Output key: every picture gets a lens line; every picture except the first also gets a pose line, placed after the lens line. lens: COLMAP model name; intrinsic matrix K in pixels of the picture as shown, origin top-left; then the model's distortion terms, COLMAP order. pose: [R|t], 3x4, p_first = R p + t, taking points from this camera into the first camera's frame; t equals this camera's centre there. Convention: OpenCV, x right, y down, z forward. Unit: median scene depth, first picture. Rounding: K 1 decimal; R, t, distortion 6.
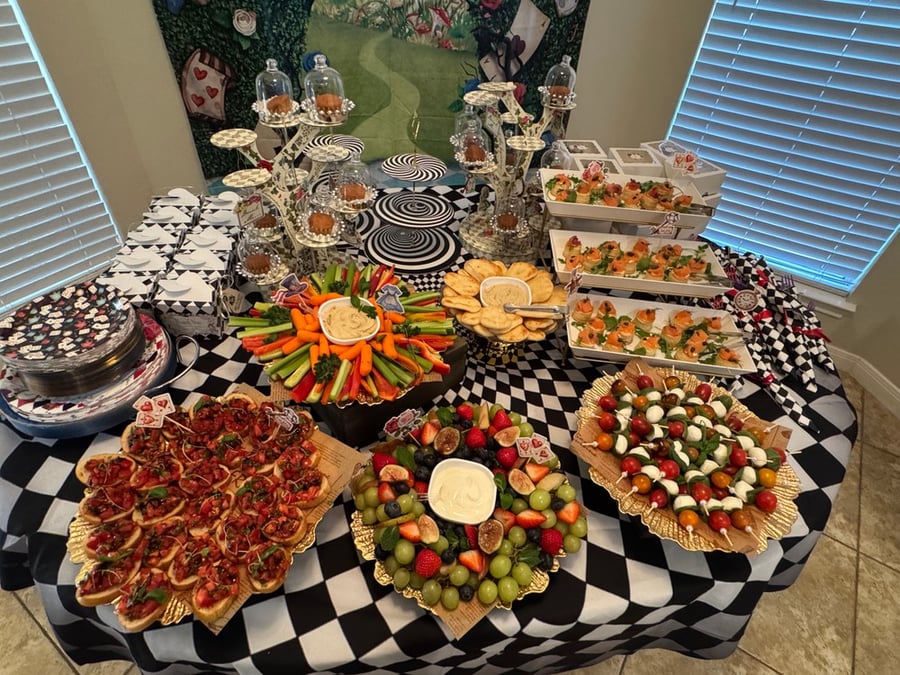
lens RADIAL K [[500.3, 0, 445.3], [0, 500.3, 348.3], [0, 0, 1]] dist [-0.003170, 0.000333]
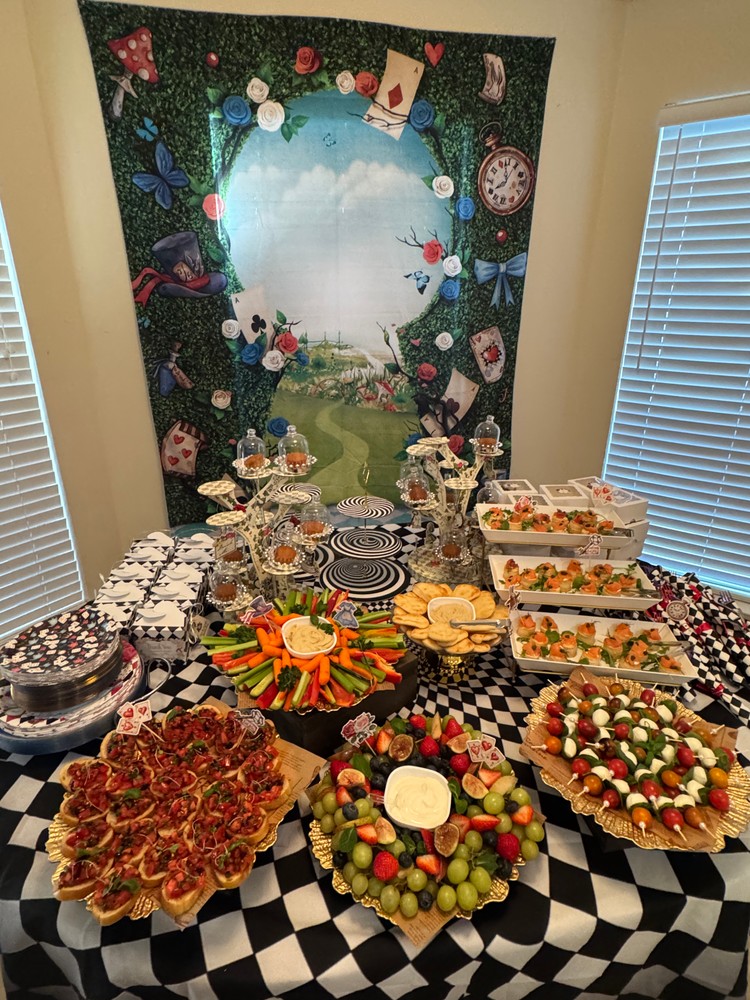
lens RADIAL K [[555.9, 0, 377.7], [0, 555.9, 500.9], [0, 0, 1]] dist [-0.003170, 0.000333]
pose [[0.998819, -0.035941, -0.032685, 0.008969], [0.021675, 0.931817, -0.362280, 0.102058], [0.043477, 0.361144, 0.931496, -0.219959]]
